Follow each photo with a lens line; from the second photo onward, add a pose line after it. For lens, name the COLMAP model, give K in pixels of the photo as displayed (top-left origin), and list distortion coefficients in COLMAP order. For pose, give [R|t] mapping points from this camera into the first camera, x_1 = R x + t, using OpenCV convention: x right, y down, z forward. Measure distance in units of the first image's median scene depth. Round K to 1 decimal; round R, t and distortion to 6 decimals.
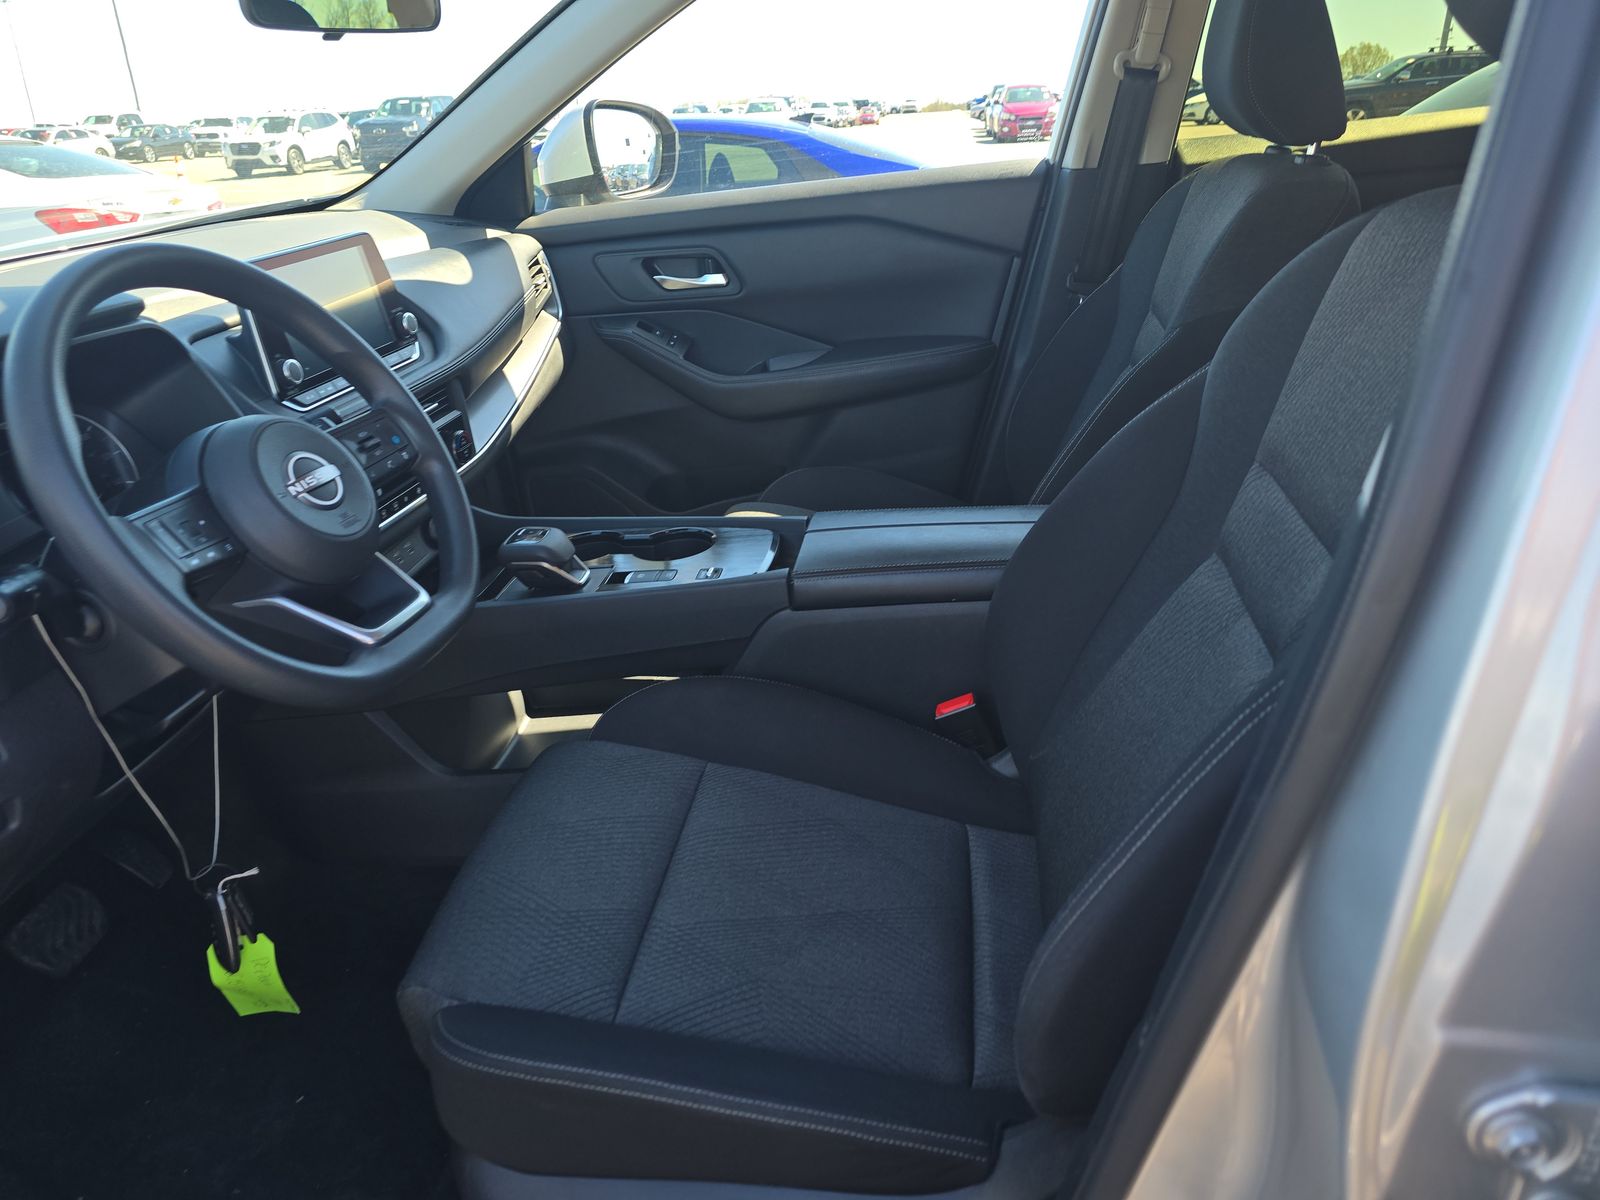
lens RADIAL K [[1091.1, 0, 785.2], [0, 1091.1, 597.6], [0, 0, 1]] dist [0.043377, -0.037971]
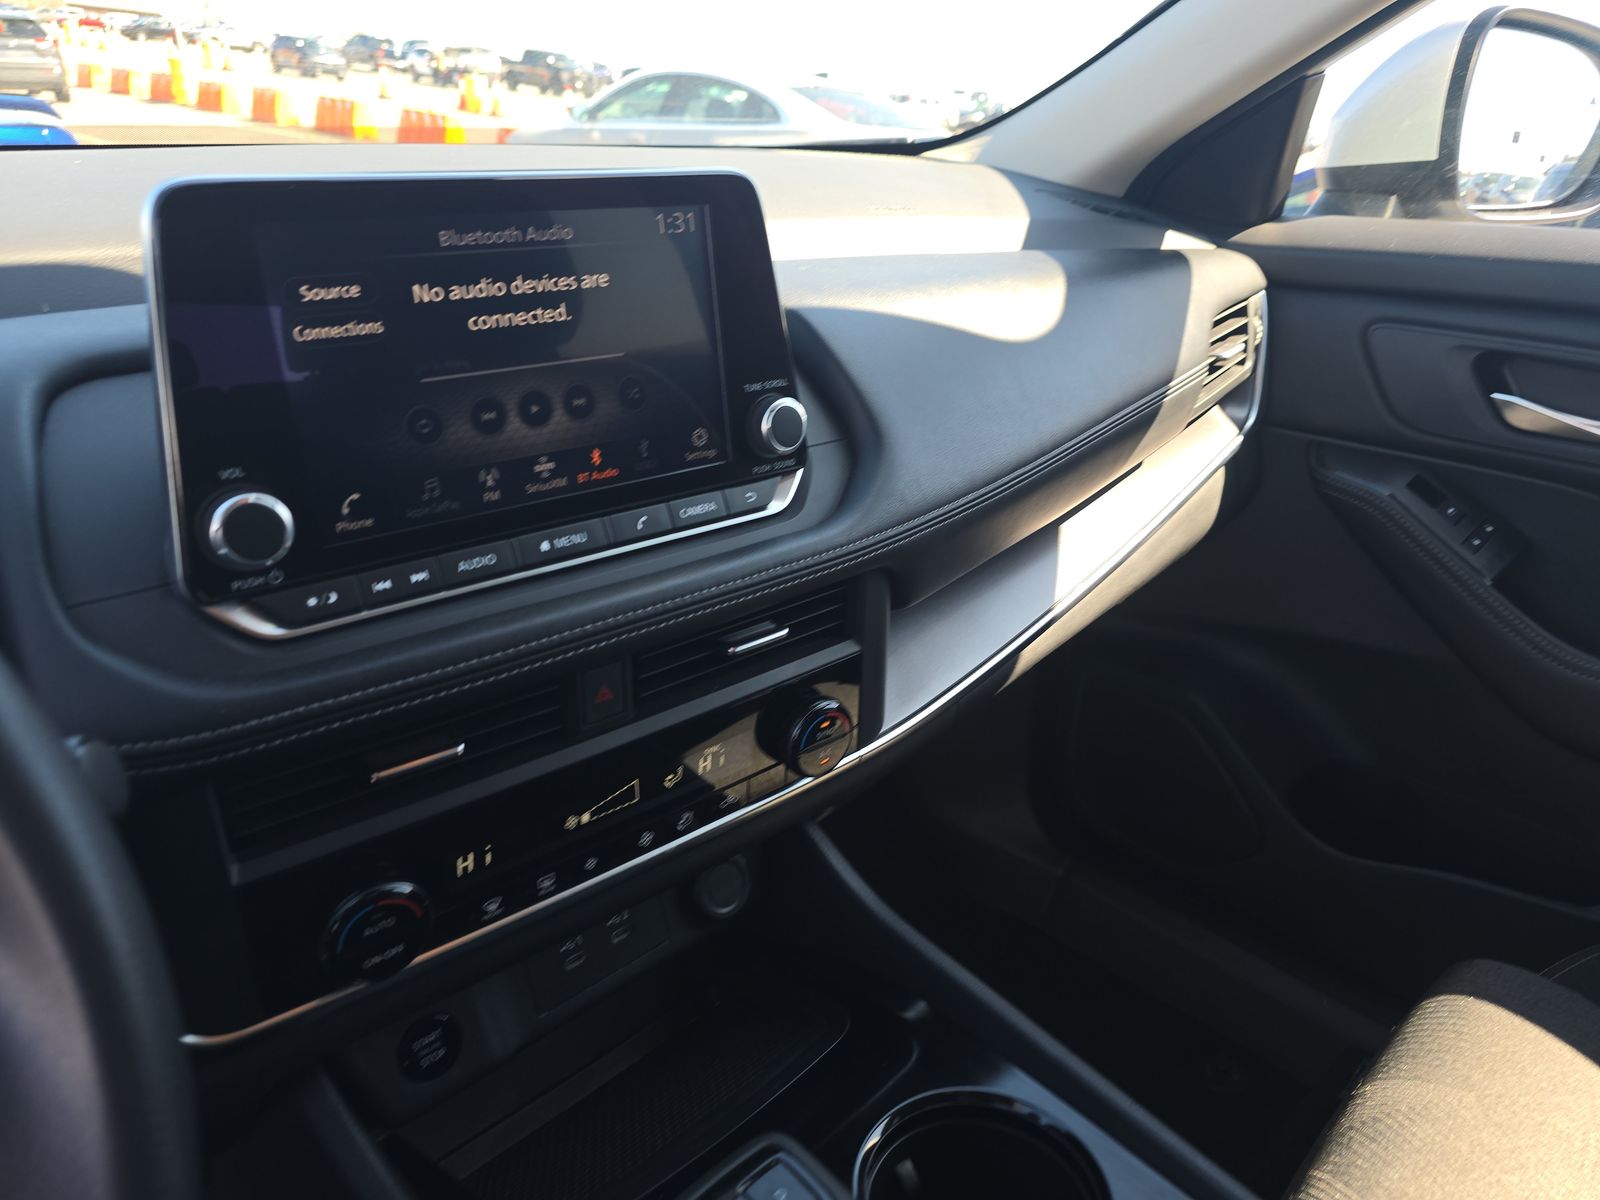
lens RADIAL K [[1091.1, 0, 808.7], [0, 1091.1, 617.1], [0, 0, 1]] dist [0.043377, -0.037971]
pose [[0.789840, 0.340962, -0.509802, -0.073573], [-0.334771, 0.936153, 0.107448, -0.150367], [0.513889, 0.085800, 0.853555, 0.445128]]
